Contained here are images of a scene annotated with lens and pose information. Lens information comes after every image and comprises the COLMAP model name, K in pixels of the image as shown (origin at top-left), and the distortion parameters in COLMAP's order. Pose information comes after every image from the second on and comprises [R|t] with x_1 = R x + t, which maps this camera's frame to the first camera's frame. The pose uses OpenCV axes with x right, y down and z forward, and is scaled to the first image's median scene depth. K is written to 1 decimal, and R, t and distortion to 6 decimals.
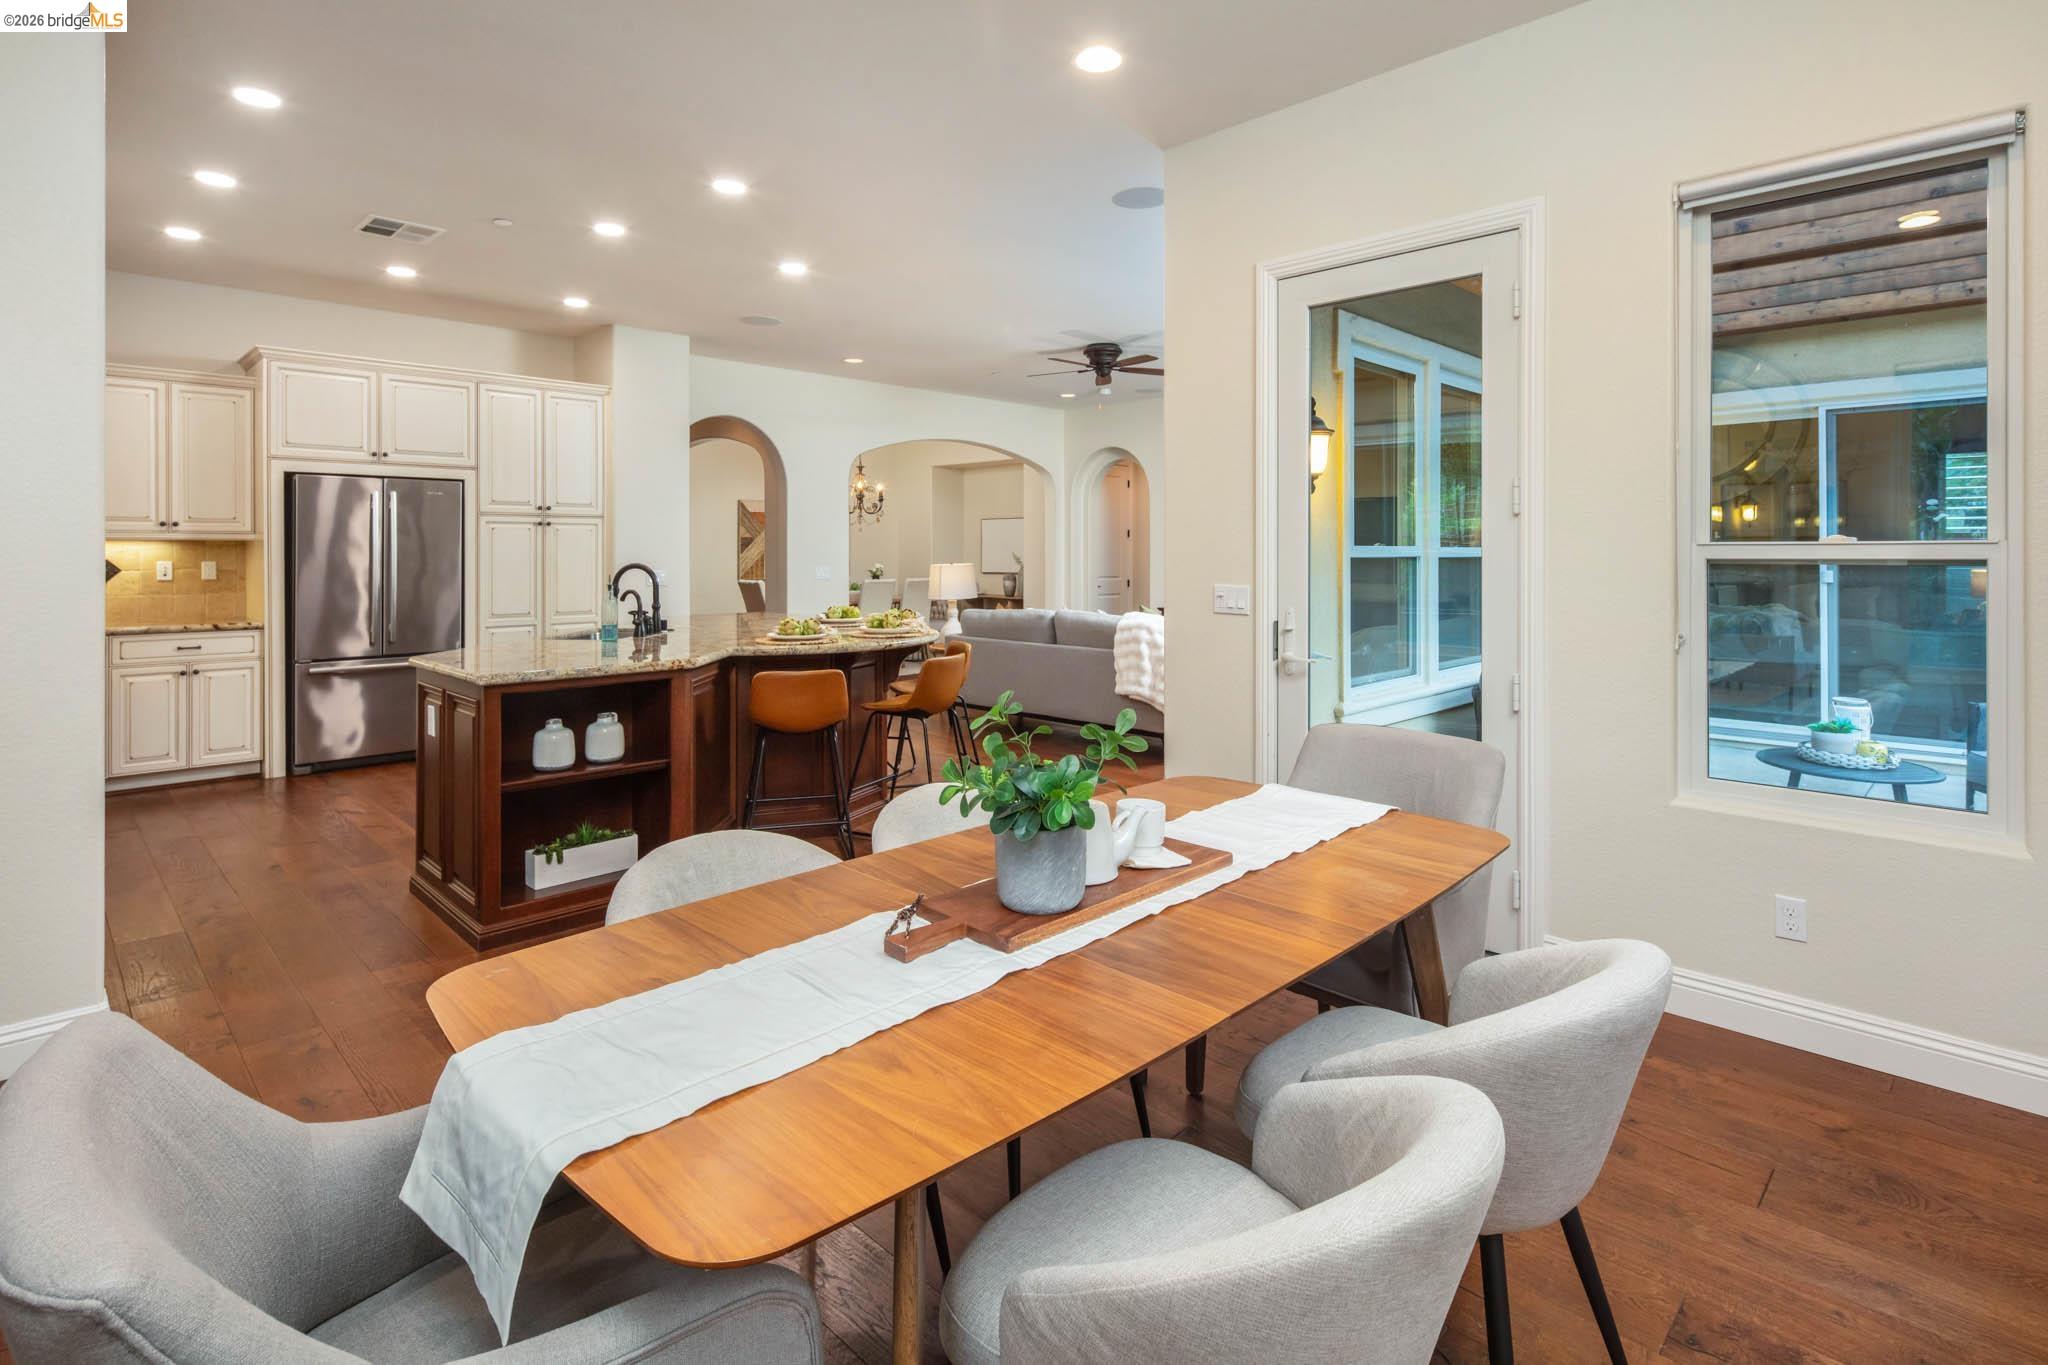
lens RADIAL K [[1005.0, 0, 1021.7], [0, 1005.0, 550.8], [0, 0, 1]] dist [0.000606, -0.000685]
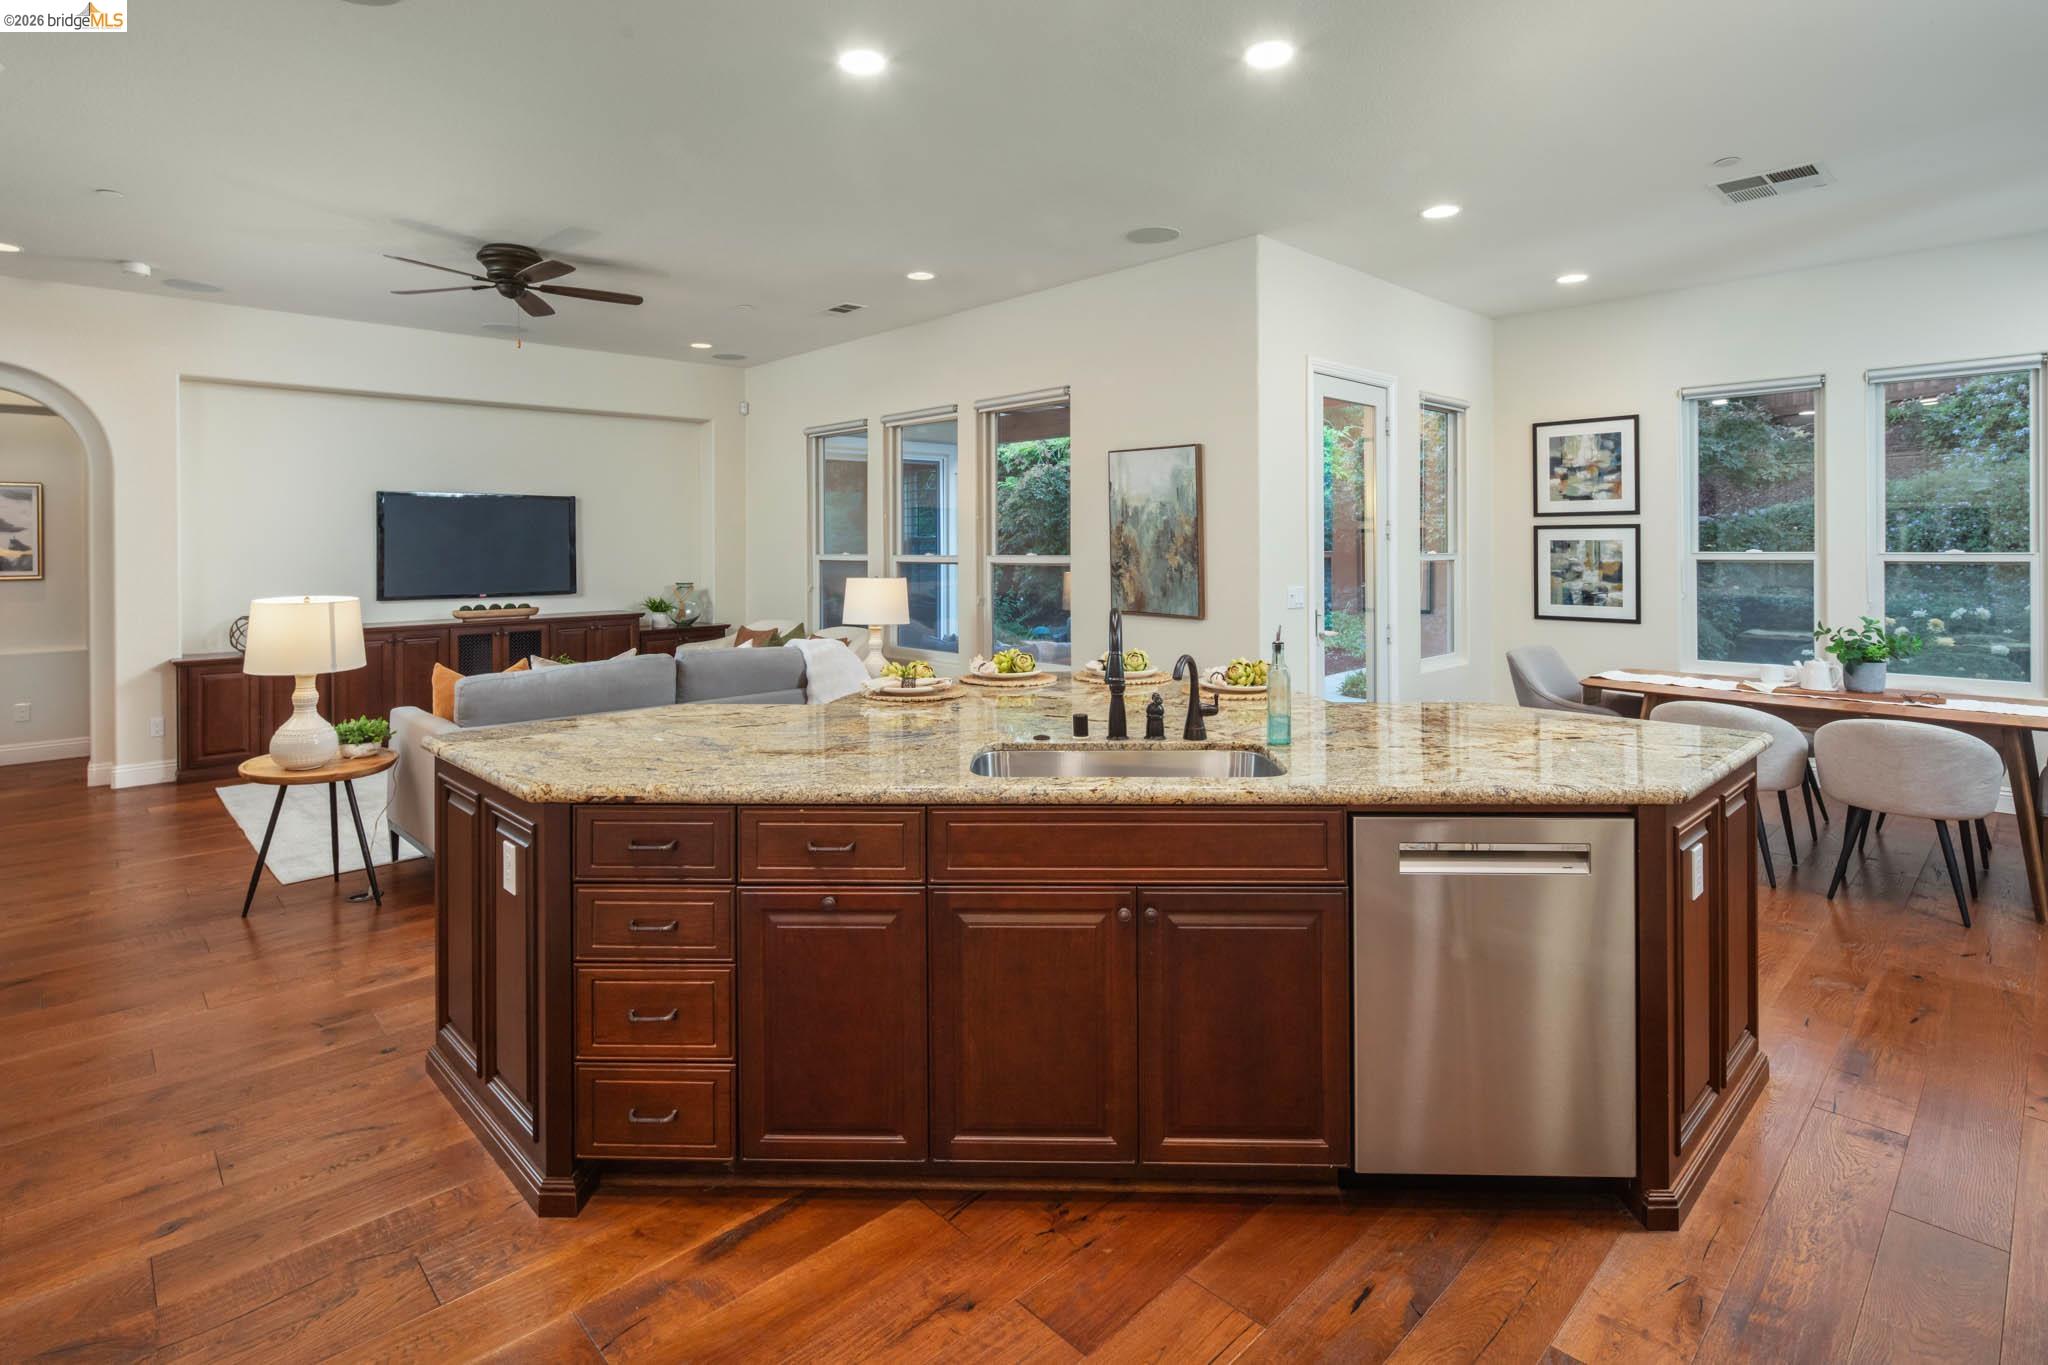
lens RADIAL K [[1005.0, 0, 1021.7], [0, 1005.0, 550.8], [0, 0, 1]] dist [0.000606, -0.000685]
pose [[0.022602, -0.007585, 0.999716, -0.726905], [0.003820, 0.999965, 0.007500, -0.016199], [-0.999737, 0.003649, 0.022630, 0.849492]]
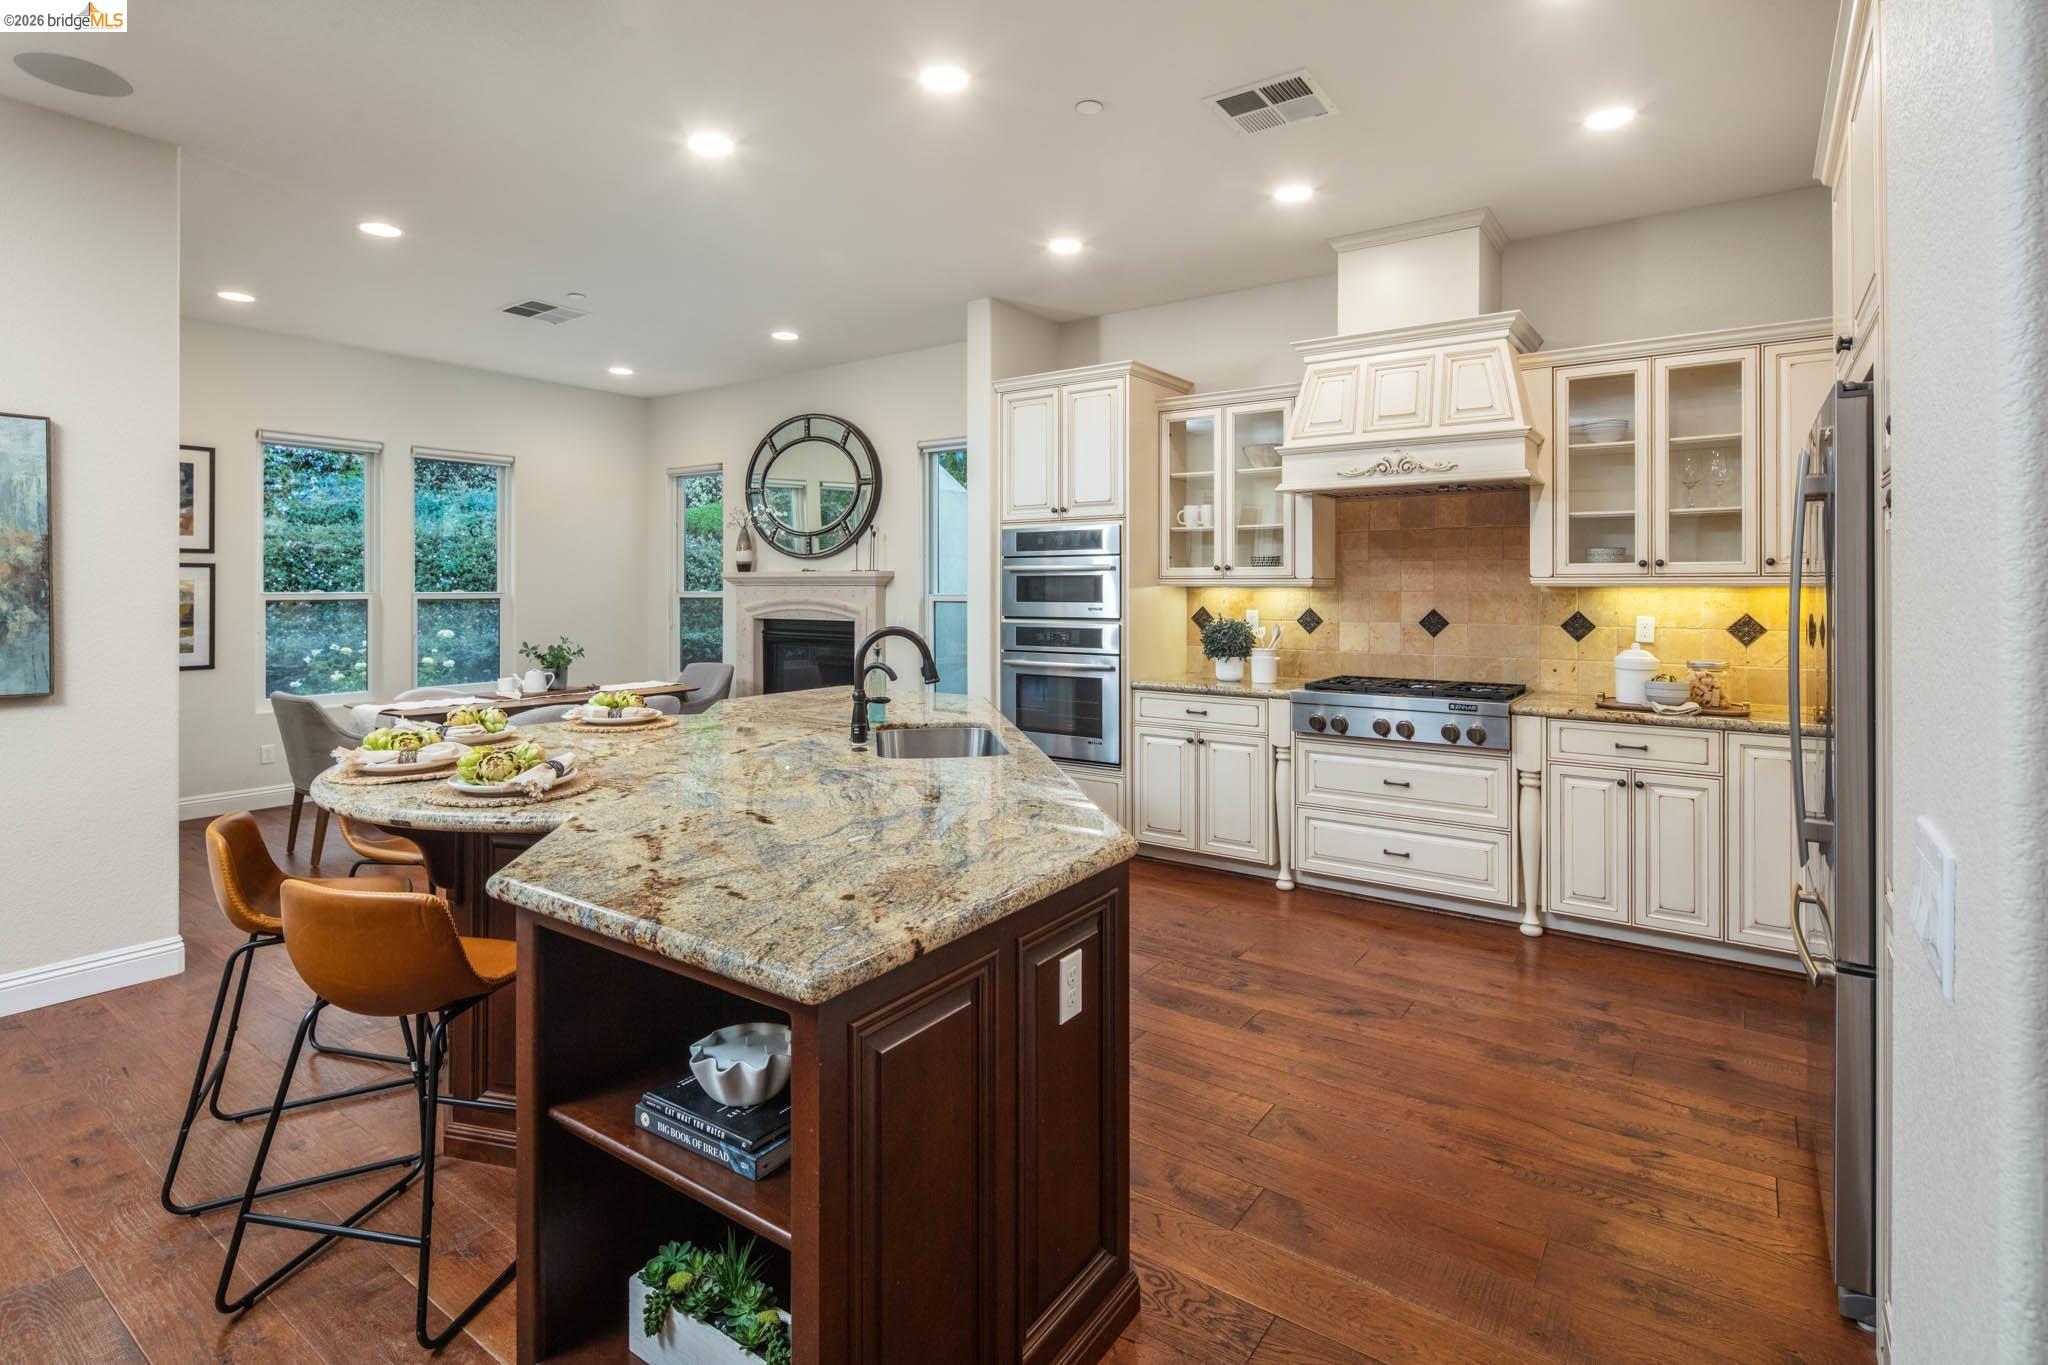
lens RADIAL K [[999.9, 0, 1021.0], [0, 999.9, 591.4], [0, 0, 1]] dist [0.000976, -0.000700]
pose [[-0.986890, 0.000235, -0.161396, -0.295493], [-0.000226, 0.999996, 0.002835, -0.009171], [0.161396, 0.002834, -0.986886, 1.329746]]
